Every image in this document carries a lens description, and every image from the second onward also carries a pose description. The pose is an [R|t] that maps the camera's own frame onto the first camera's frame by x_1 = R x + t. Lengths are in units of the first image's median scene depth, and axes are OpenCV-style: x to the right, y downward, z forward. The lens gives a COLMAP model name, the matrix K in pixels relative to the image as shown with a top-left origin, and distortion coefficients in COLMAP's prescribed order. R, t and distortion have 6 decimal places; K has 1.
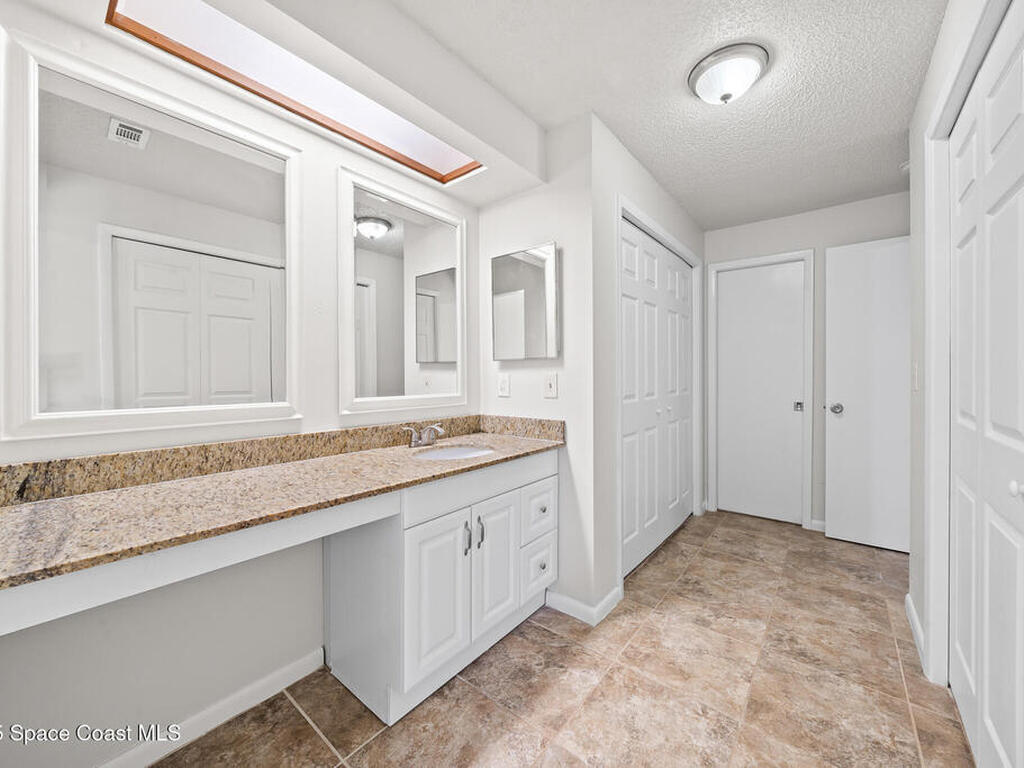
lens RADIAL K [[398.7, 0, 511.3], [0, 398.7, 376.9], [0, 0, 1]] dist [-0.005645, -0.000764]
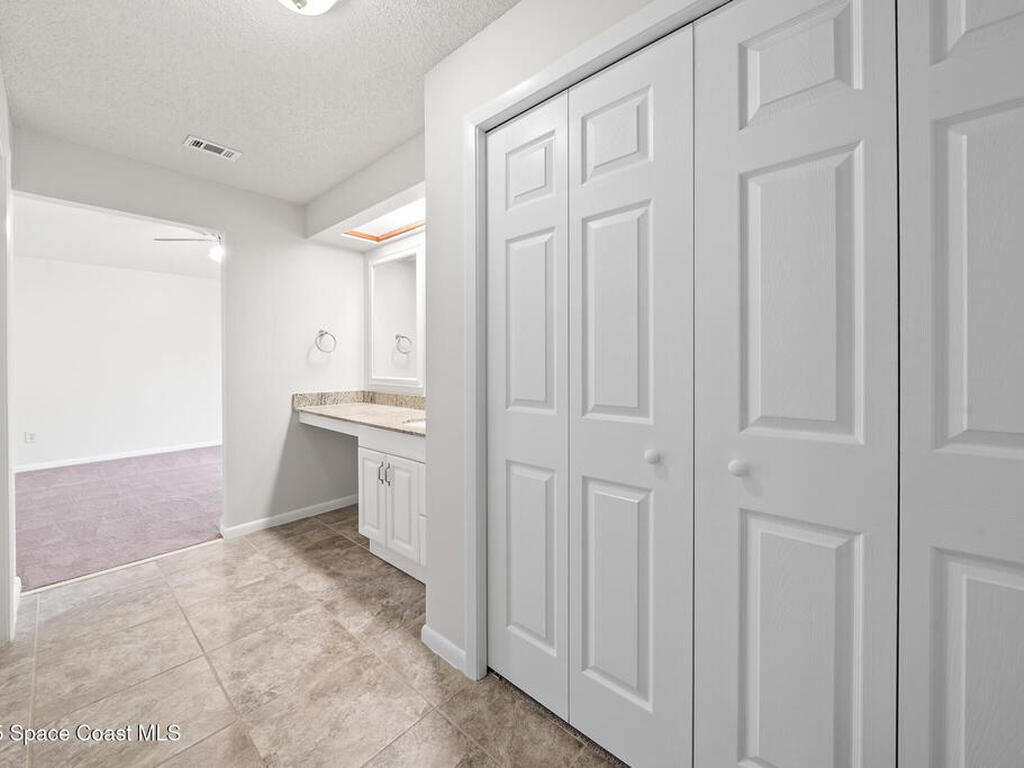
lens RADIAL K [[398.7, 0, 511.3], [0, 398.7, 376.9], [0, 0, 1]] dist [-0.005645, -0.000764]
pose [[-0.026139, 0.033608, -0.999093, 1.319724], [-0.010741, 0.999368, 0.033898, -0.014553], [0.999601, 0.011618, -0.025762, 1.473636]]
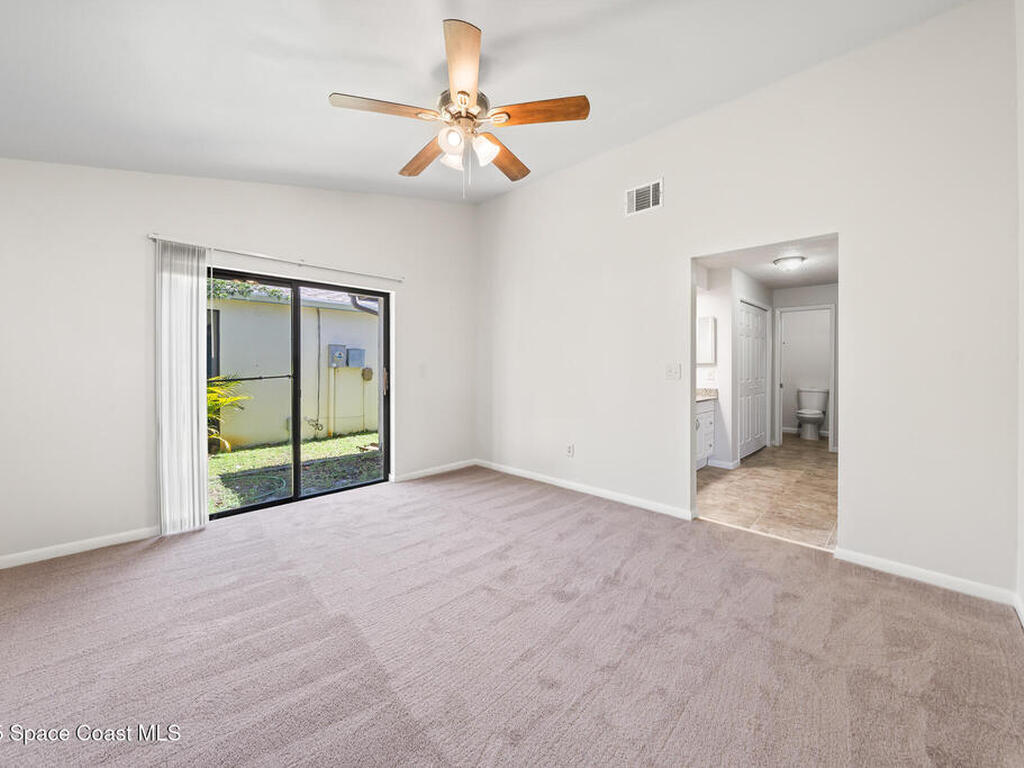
lens RADIAL K [[398.7, 0, 511.3], [0, 398.7, 376.9], [0, 0, 1]] dist [-0.005645, -0.000764]
pose [[0.994877, 0.003354, -0.101039, -1.085454], [-0.002134, 0.999924, 0.012178, 0.010239], [0.101072, -0.011900, 0.994808, -1.932408]]
